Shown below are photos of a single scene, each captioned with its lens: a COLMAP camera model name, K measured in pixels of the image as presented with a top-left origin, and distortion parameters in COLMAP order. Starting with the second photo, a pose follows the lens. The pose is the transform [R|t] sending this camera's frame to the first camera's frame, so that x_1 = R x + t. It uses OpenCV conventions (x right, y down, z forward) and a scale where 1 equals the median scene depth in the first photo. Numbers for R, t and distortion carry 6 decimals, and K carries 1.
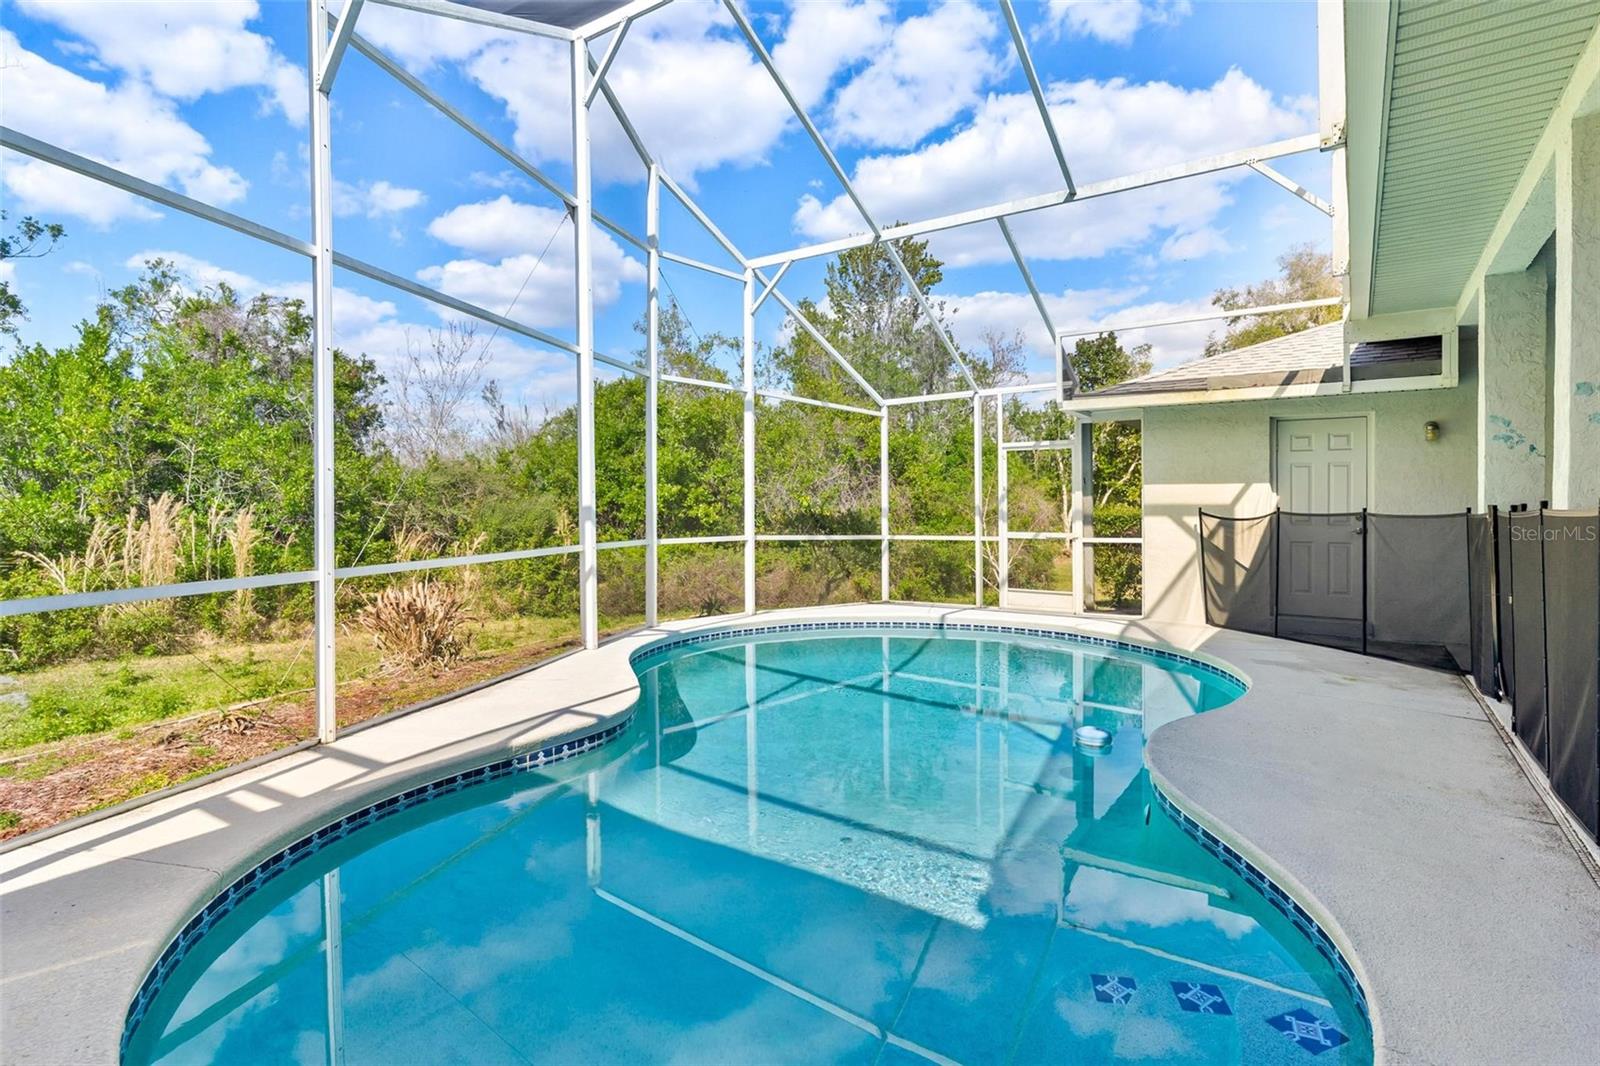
lens RADIAL K [[782.8, 0, 815.3], [0, 782.8, 510.3], [0, 0, 1]] dist [0.004171, -0.001924]
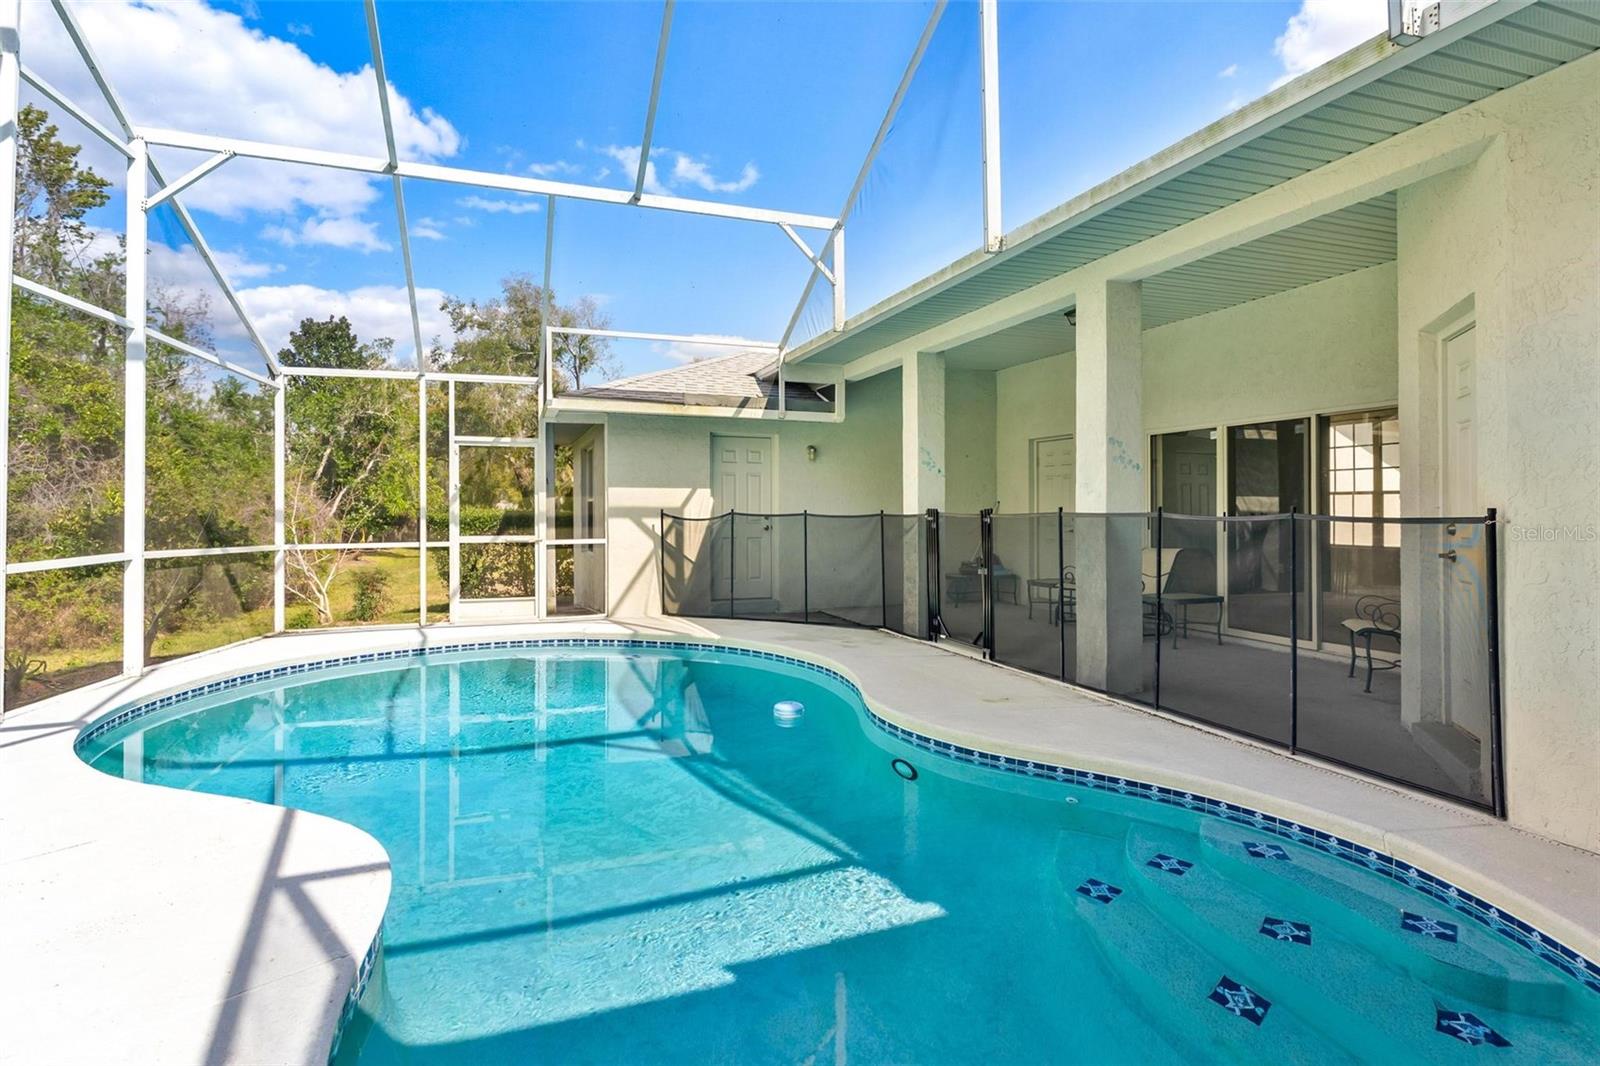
lens RADIAL K [[782.8, 0, 798.3], [0, 782.8, 498.8], [0, 0, 1]] dist [0.004171, -0.001924]
pose [[0.603563, 0.012579, 0.797216, -0.266867], [0.000085, 0.999875, -0.015841, -0.000980], [-0.797315, 0.009629, 0.603487, 0.182648]]
